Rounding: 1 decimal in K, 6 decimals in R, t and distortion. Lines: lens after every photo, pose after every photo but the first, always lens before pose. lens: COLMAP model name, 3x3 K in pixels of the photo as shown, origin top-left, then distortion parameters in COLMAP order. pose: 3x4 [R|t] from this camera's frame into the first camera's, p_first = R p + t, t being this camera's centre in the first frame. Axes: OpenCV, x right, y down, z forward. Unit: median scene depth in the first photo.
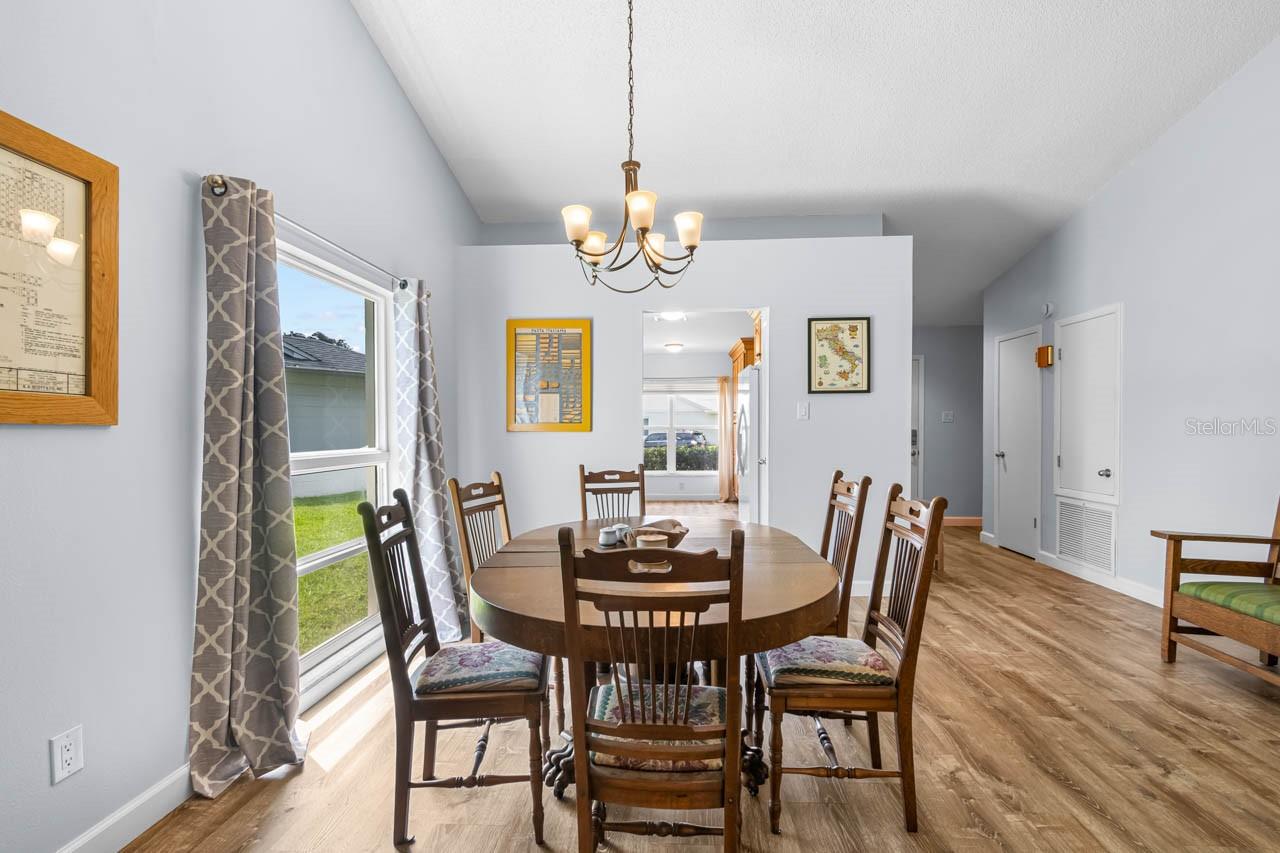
lens RADIAL K [[581.0, 0, 651.9], [0, 581.0, 439.5], [0, 0, 1]] dist [0.010059, -0.003694]
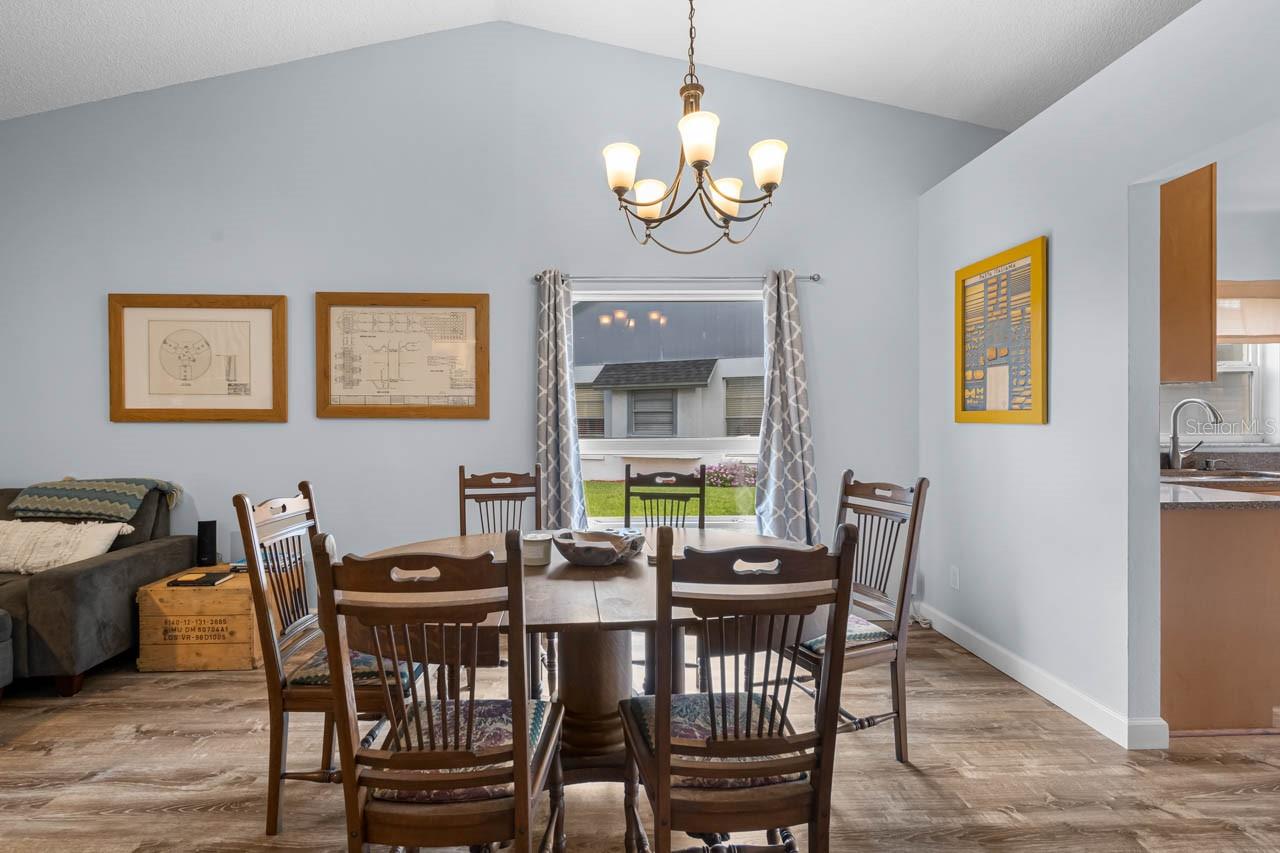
lens RADIAL K [[581.0, 0, 604.7], [0, 581.0, 422.2], [0, 0, 1]] dist [0.010059, -0.003694]
pose [[0.067264, 0.006017, -0.997717, 0.949919], [-0.014166, 0.999887, 0.005075, -0.024330], [0.997635, 0.013792, 0.067342, 1.051386]]
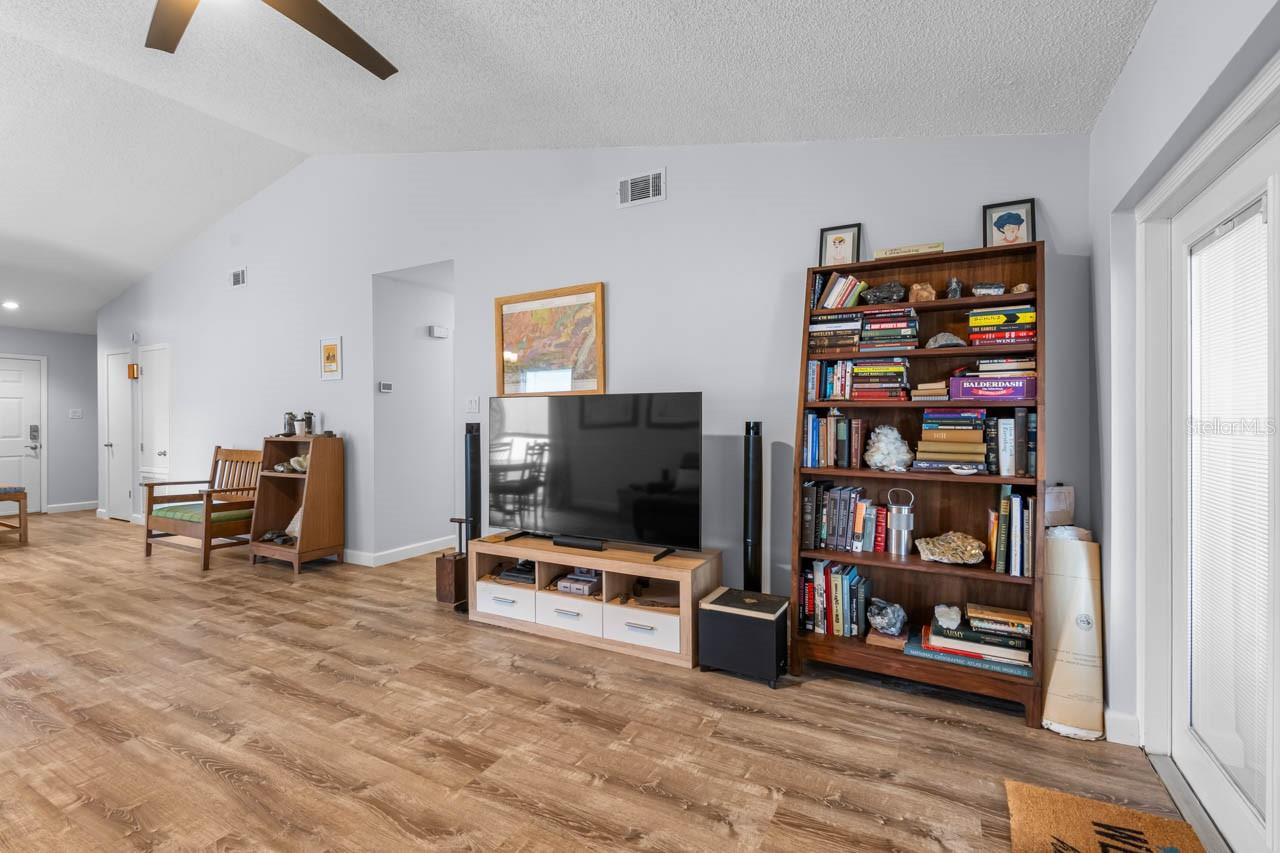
lens RADIAL K [[581.0, 0, 630.6], [0, 581.0, 416.5], [0, 0, 1]] dist [0.010059, -0.003694]
pose [[0.446884, 0.010692, 0.894528, -0.055989], [0.016733, 0.999654, -0.020308, 0.030790], [-0.894435, 0.024044, 0.446550, -1.593019]]
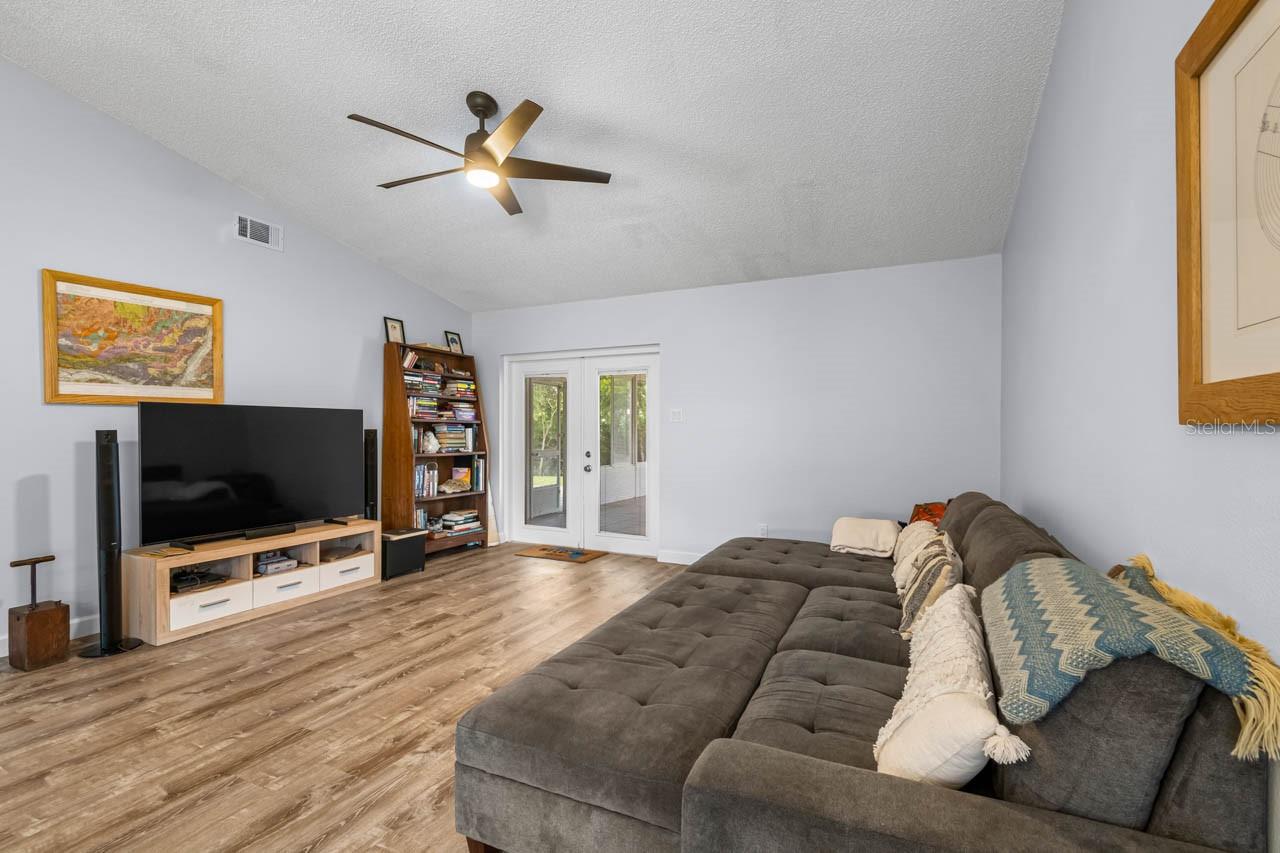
lens RADIAL K [[581.0, 0, 652.7], [0, 581.0, 424.1], [0, 0, 1]] dist [0.010059, -0.003694]
pose [[-0.925014, 0.008278, 0.379843, -0.554117], [0.011756, 0.999908, 0.006837, -0.003986], [-0.379751, 0.010790, -0.925026, 0.511456]]
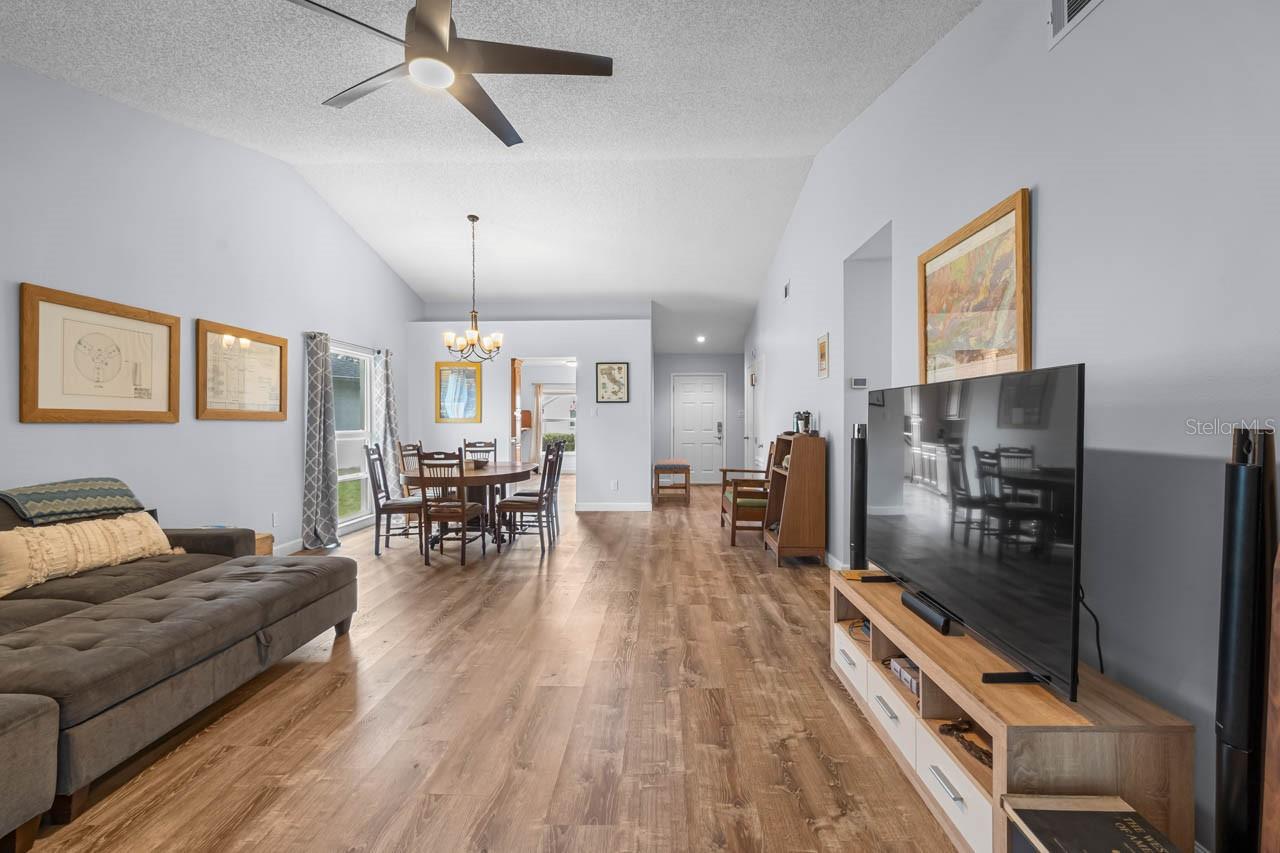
lens RADIAL K [[581.0, 0, 637.6], [0, 581.0, 427.6], [0, 0, 1]] dist [0.010059, -0.003694]
pose [[0.999941, 0.001381, 0.010796, 0.776325], [-0.001327, 0.999986, -0.005048, 0.021577], [-0.010803, 0.005034, 0.999929, -1.778172]]
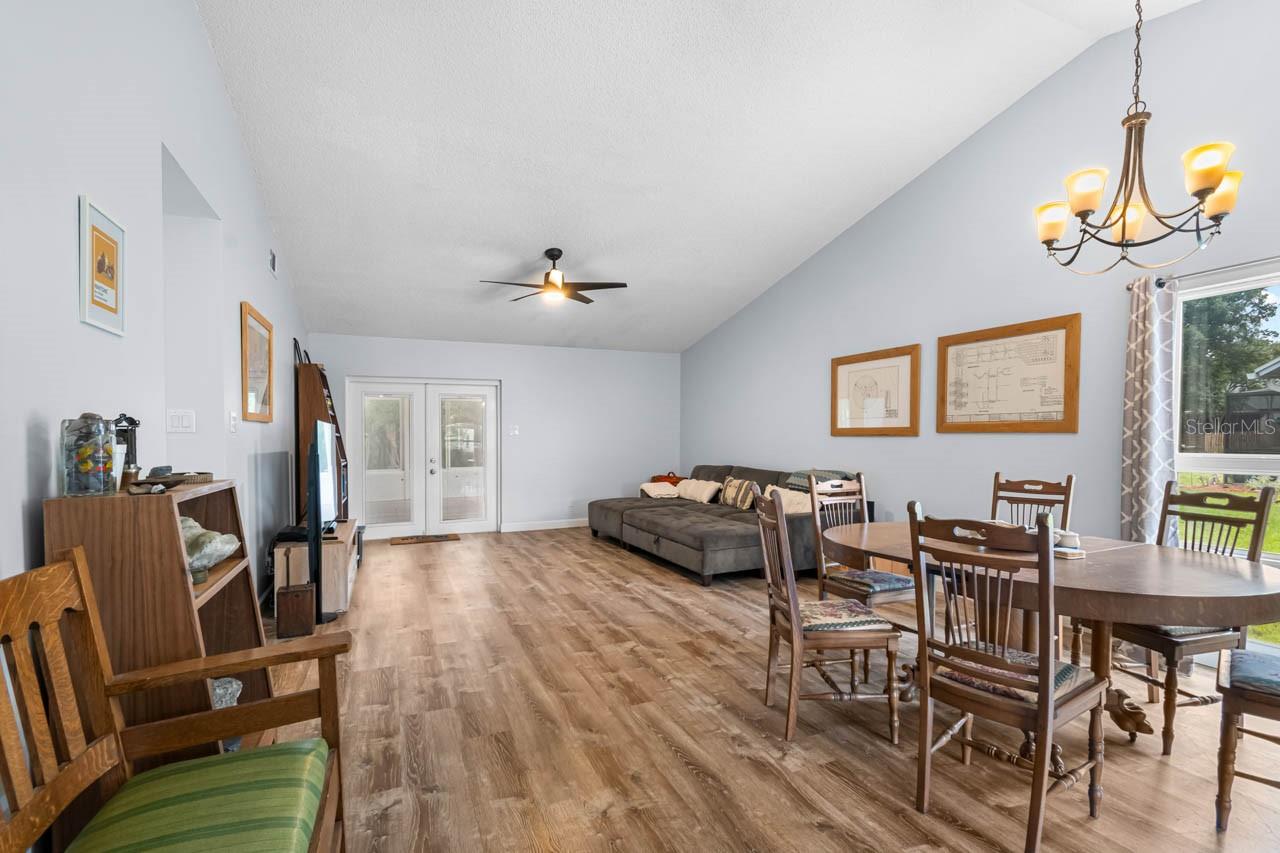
lens RADIAL K [[581.0, 0, 642.6], [0, 581.0, 451.9], [0, 0, 1]] dist [0.010059, -0.003694]
pose [[-0.894824, 0.026443, -0.445636, 1.220007], [0.007677, 0.999008, 0.043864, -0.050373], [0.446353, 0.035829, -0.894139, 1.827183]]
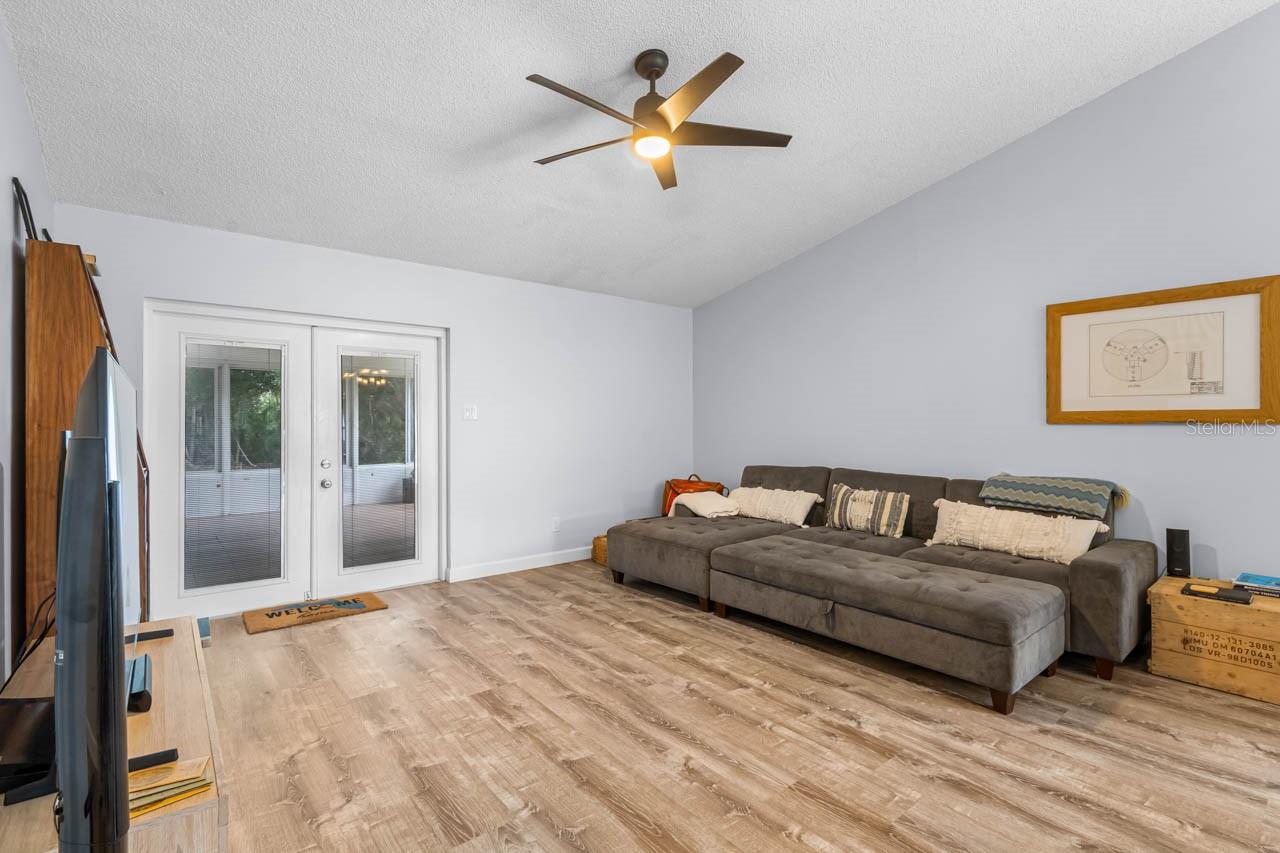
lens RADIAL K [[581.0, 0, 645.1], [0, 581.0, 430.1], [0, 0, 1]] dist [0.010059, -0.003694]
pose [[-0.739698, 0.013212, -0.672810, 1.317505], [-0.004148, 0.999699, 0.024191, -0.016578], [0.672926, 0.020685, -0.739420, 0.257161]]
